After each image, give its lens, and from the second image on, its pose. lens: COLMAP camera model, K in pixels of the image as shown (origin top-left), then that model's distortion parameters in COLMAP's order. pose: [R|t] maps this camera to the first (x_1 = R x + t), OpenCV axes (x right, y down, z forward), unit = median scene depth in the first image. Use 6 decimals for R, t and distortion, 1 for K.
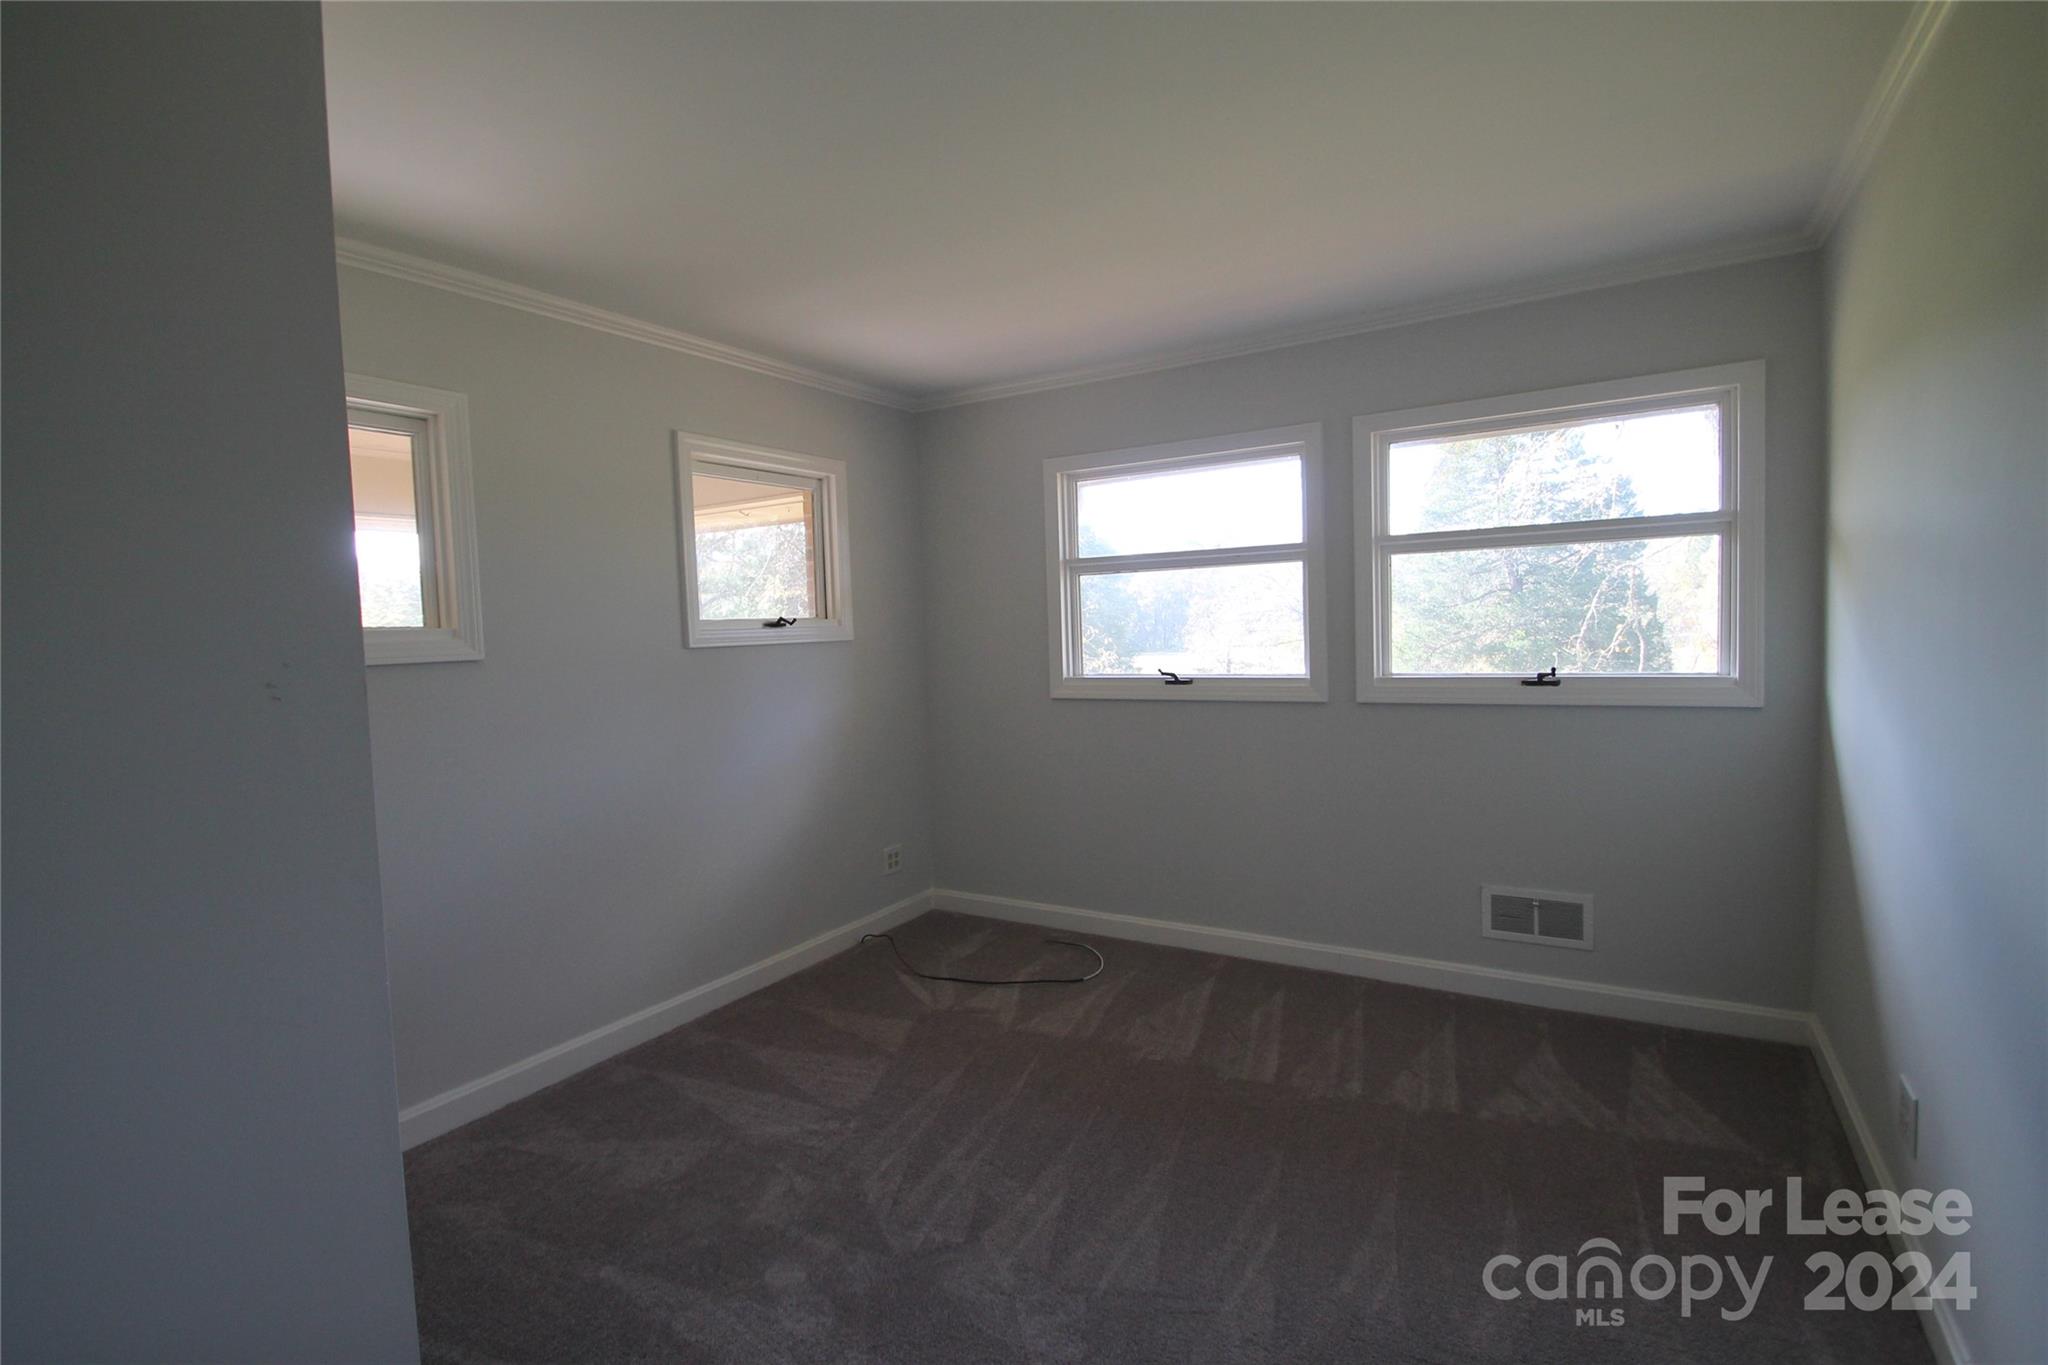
lens RADIAL K [[958.3, 0, 1008.7], [0, 958.3, 674.9], [0, 0, 1]] dist [-0.001449, -0.000733]
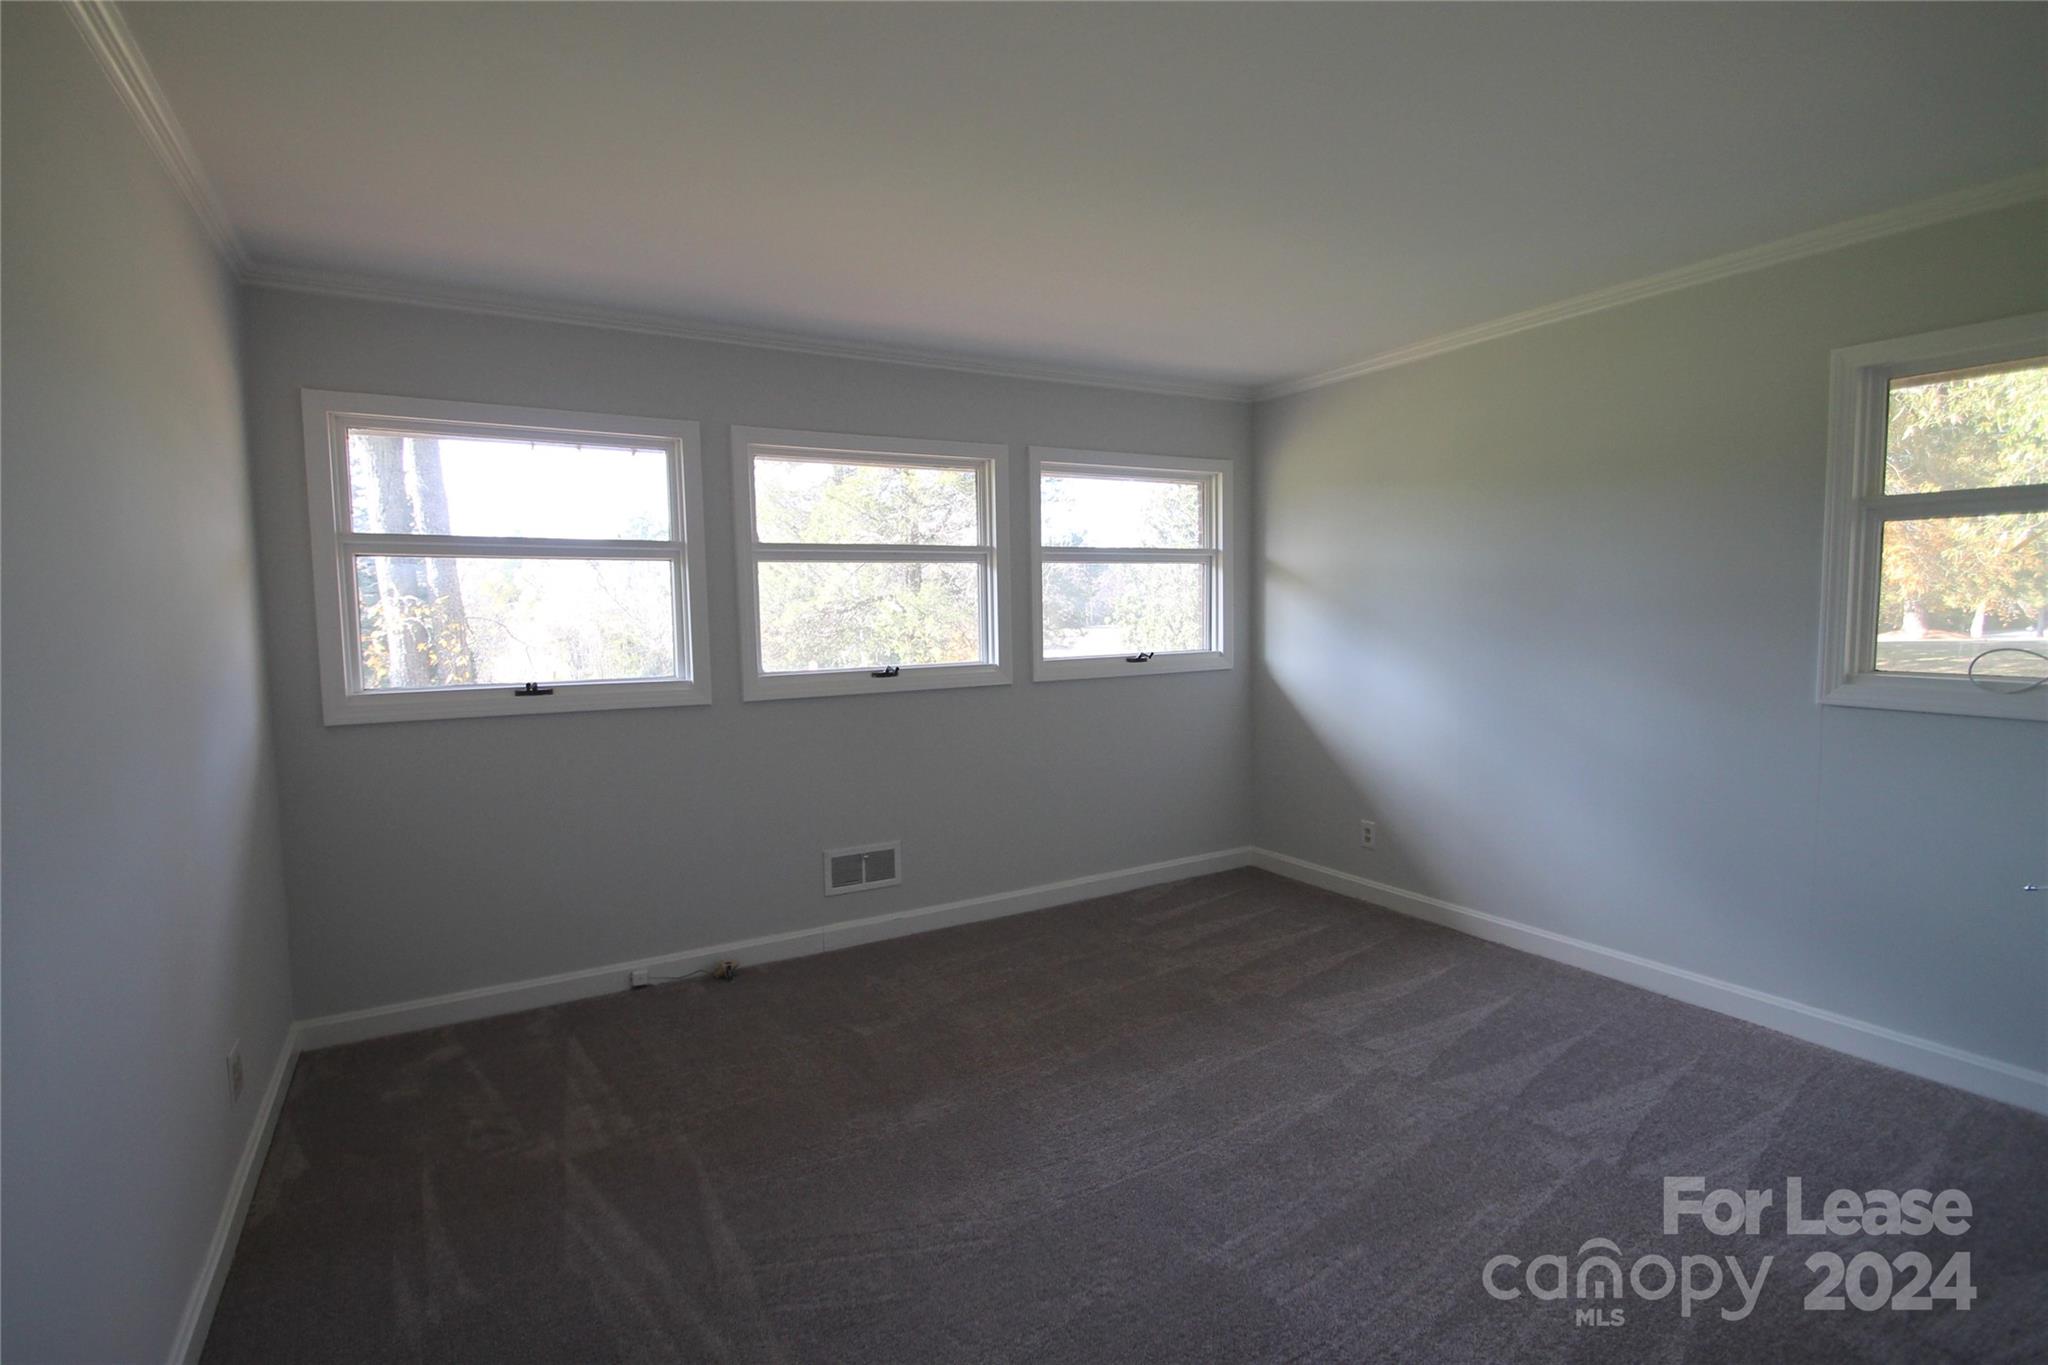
lens RADIAL K [[942.8, 0, 1002.0], [0, 942.8, 682.1], [0, 0, 1]] dist [0.000301, -0.000273]
pose [[0.481930, -0.041710, 0.875216, -0.400307], [0.047850, 0.998629, 0.021244, 0.000742], [-0.874902, 0.031641, 0.483265, 0.262473]]
